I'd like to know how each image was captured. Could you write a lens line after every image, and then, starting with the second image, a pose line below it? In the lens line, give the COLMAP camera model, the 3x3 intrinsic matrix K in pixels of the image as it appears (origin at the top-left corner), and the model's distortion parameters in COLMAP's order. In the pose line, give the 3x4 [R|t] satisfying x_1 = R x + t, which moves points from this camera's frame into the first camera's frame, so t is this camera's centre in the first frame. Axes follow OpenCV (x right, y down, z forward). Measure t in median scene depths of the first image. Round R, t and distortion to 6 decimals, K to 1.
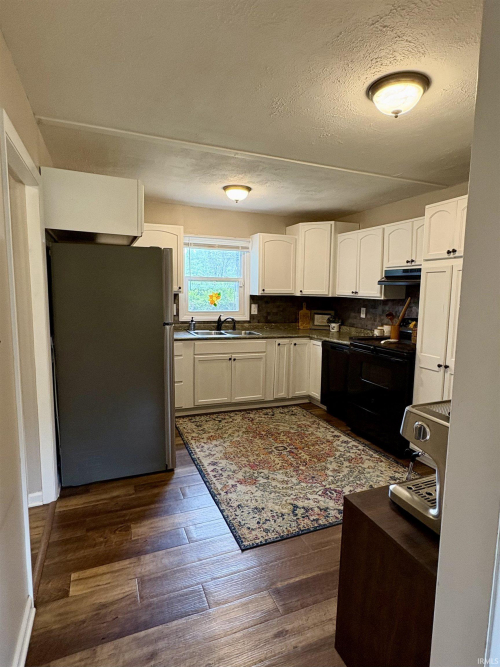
lens RADIAL K [[363.9, 0, 251.4], [0, 363.9, 333.0], [0, 0, 1]] dist [-0.004082, -0.000482]
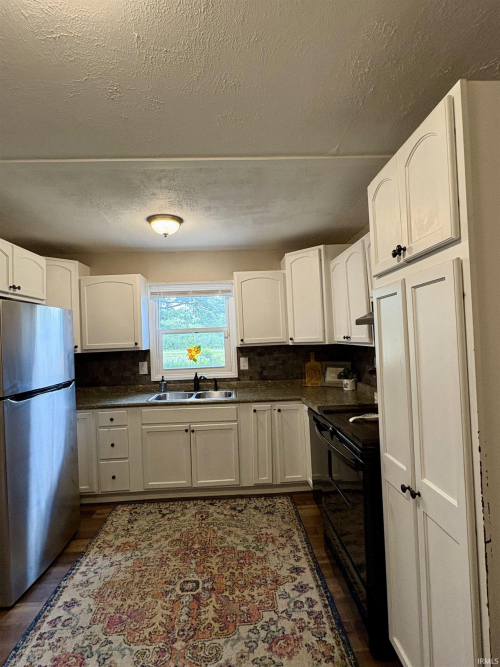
lens RADIAL K [[340.1, 0, 249.5], [0, 340.1, 333.1], [0, 0, 1]] dist [-0.002395, 0.000411]
pose [[0.943368, -0.060360, -0.326209, 0.320928], [0.017707, 0.991068, -0.132176, -0.037363], [0.331274, 0.118914, 0.936011, 0.328594]]
